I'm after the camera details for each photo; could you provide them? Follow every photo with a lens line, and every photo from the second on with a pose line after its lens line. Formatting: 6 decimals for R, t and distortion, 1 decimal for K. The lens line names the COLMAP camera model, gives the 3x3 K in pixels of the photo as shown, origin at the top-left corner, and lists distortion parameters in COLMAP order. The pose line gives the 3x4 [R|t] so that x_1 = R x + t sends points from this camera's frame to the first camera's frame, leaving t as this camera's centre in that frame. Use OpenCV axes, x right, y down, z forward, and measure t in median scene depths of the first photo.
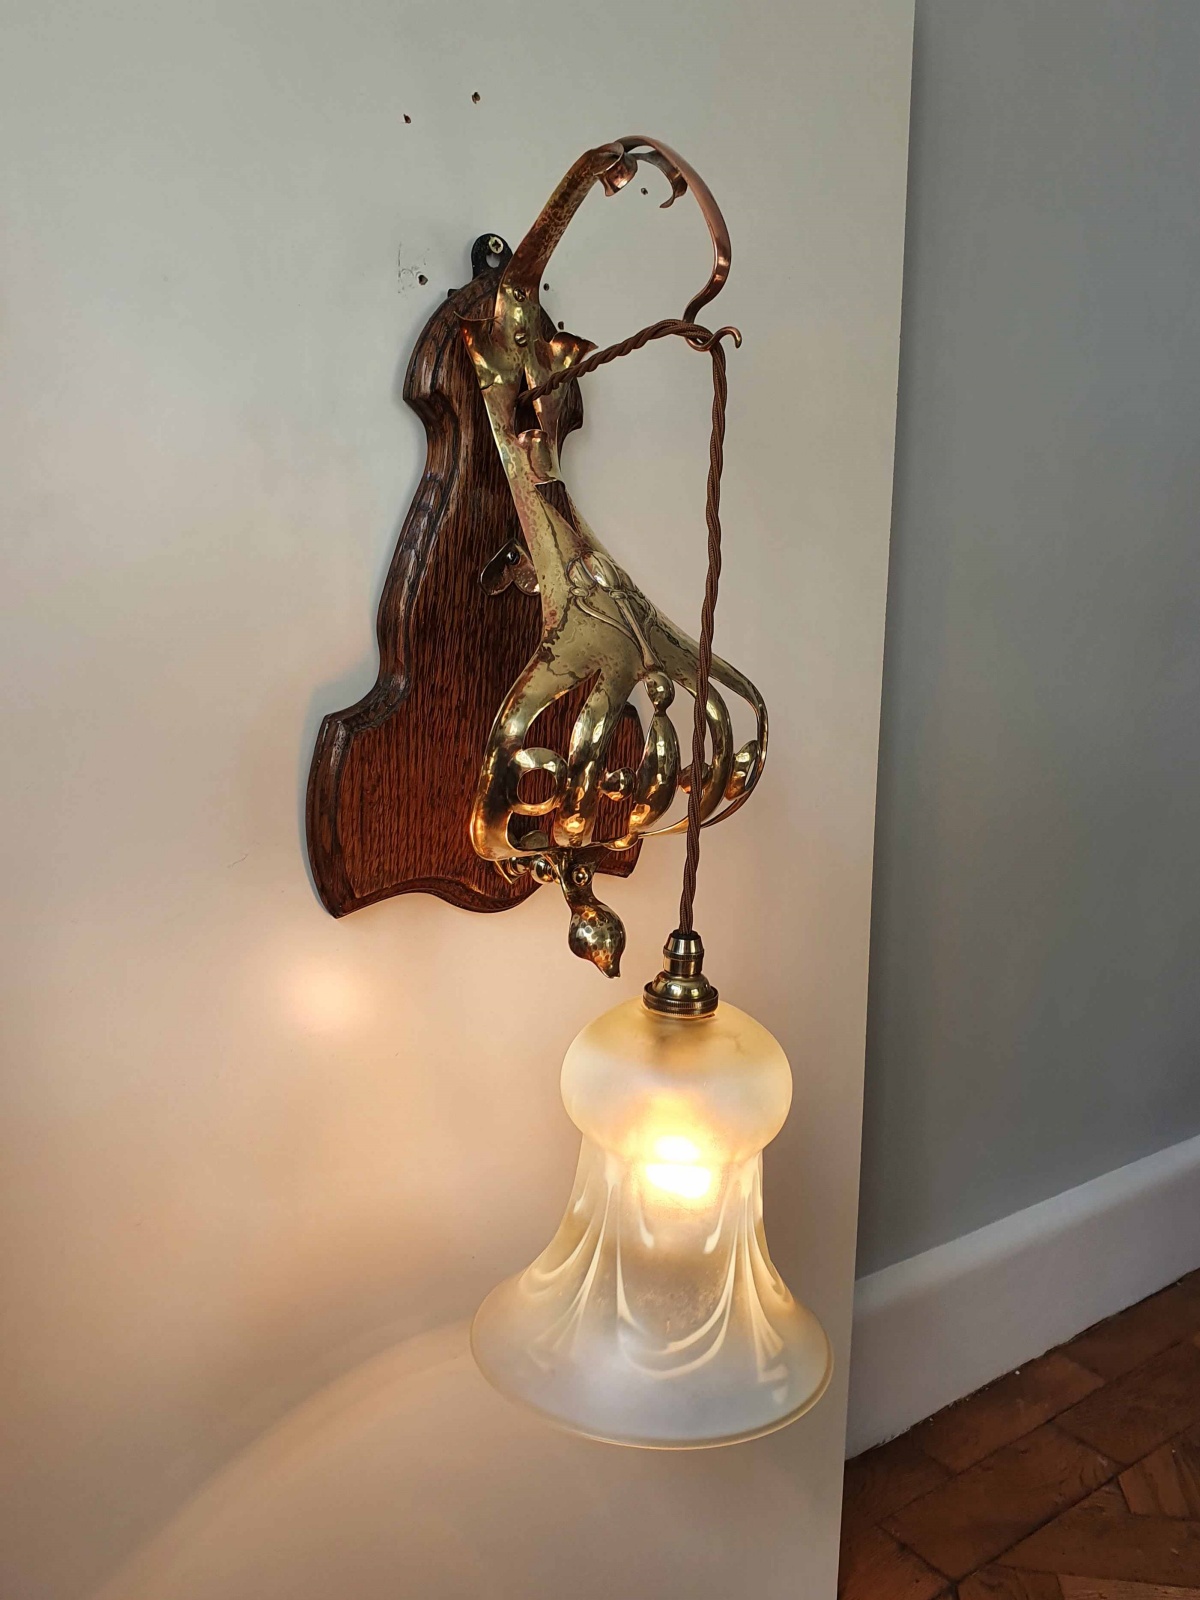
lens RADIAL K [[1263.3, 0, 627.7], [0, 1263.3, 769.6], [0, 0, 1]] dist [0.057605, -0.064580]
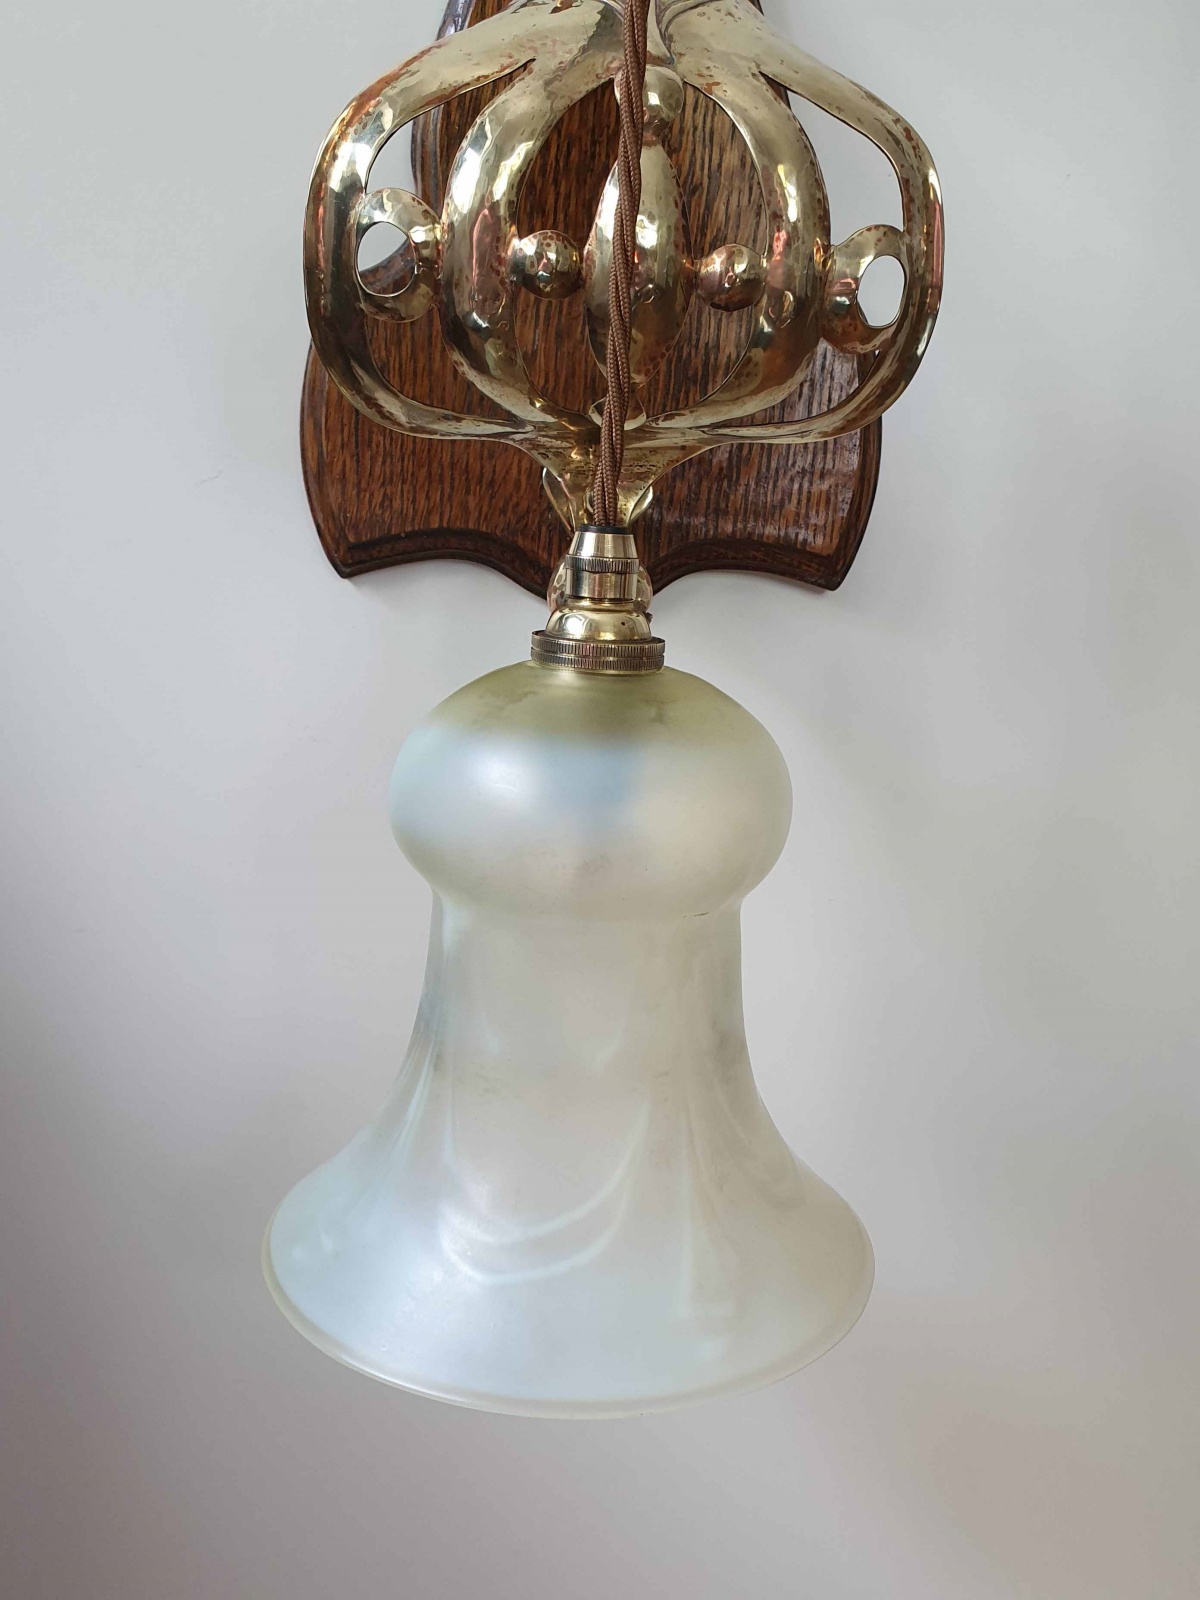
lens RADIAL K [[1263.3, 0, 609.1], [0, 1263.3, 782.8], [0, 0, 1]] dist [0.057605, -0.064580]
pose [[0.829496, 0.102826, -0.548966, 0.310771], [-0.087148, 0.994696, 0.054634, 0.183466], [0.551672, 0.002523, 0.834057, 0.483372]]
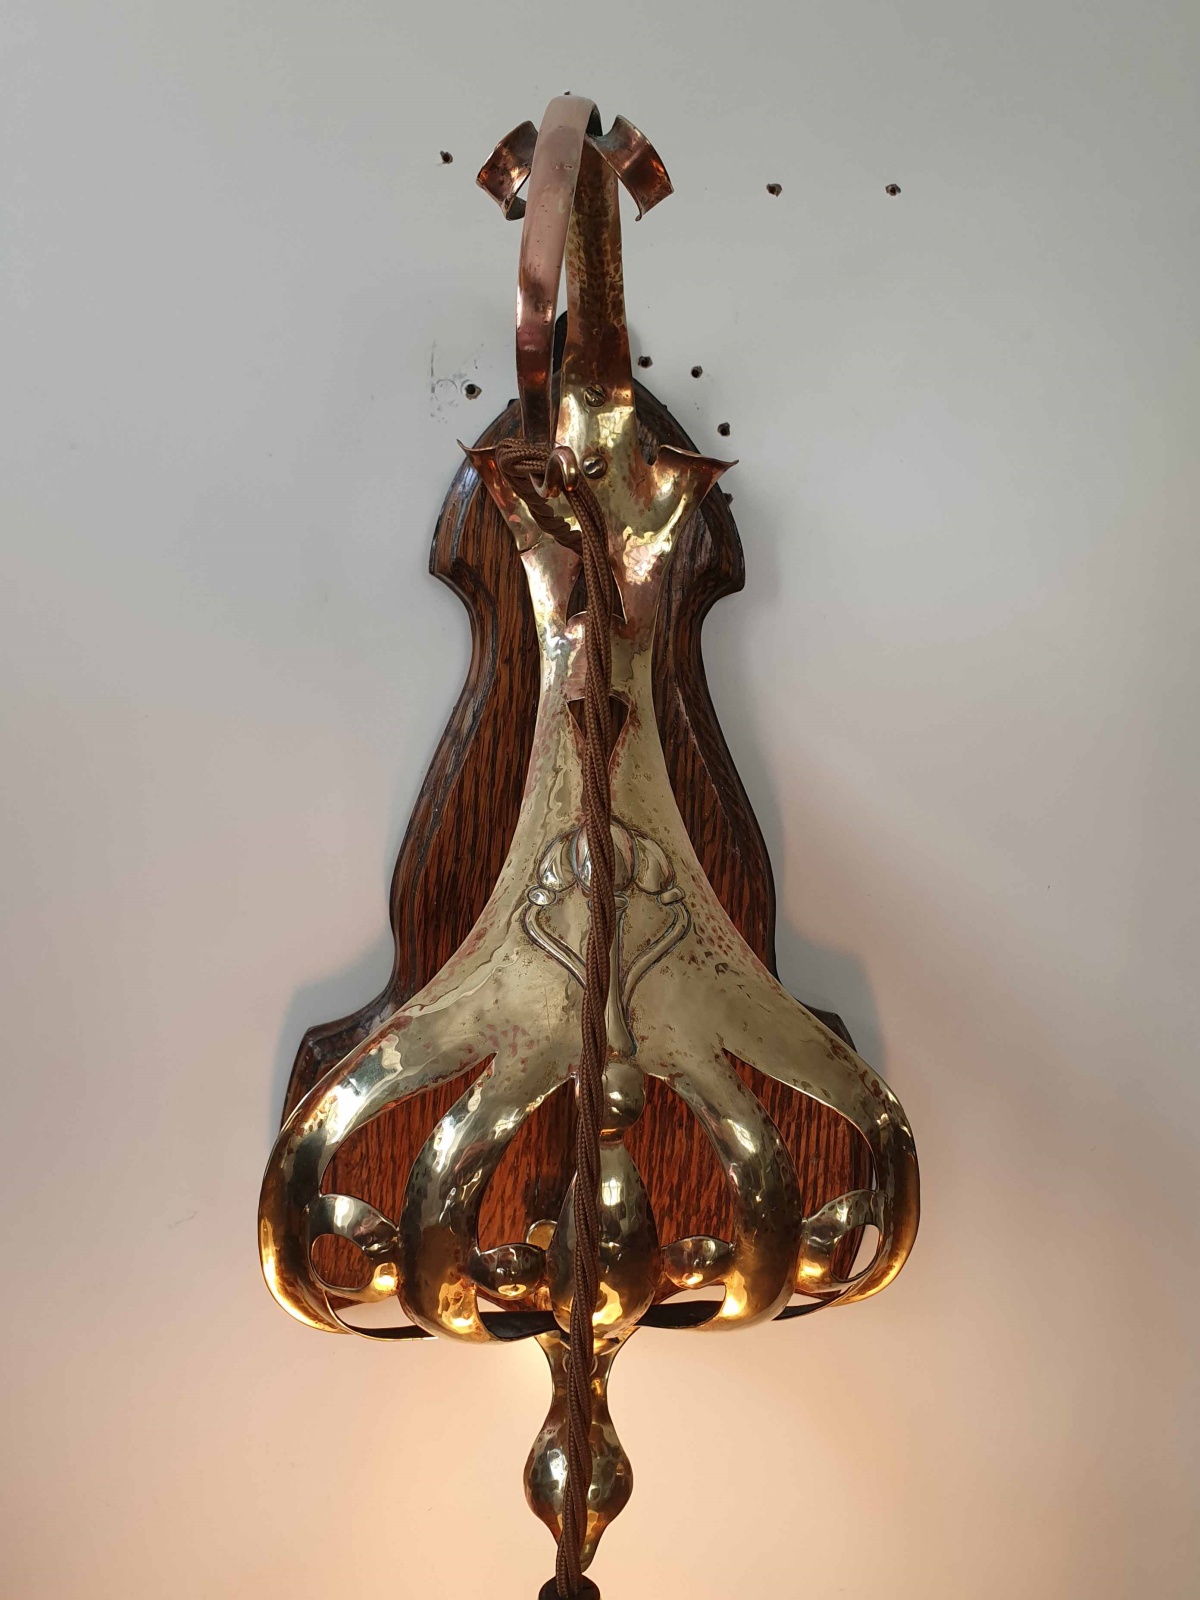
lens RADIAL K [[1263.3, 0, 690.4], [0, 1263.3, 834.6], [0, 0, 1]] dist [0.057605, -0.064580]
pose [[0.850266, 0.054689, -0.523504, 0.299973], [-0.066213, 0.997800, -0.003306, -0.158999], [0.522171, 0.037473, 0.852017, 0.501645]]
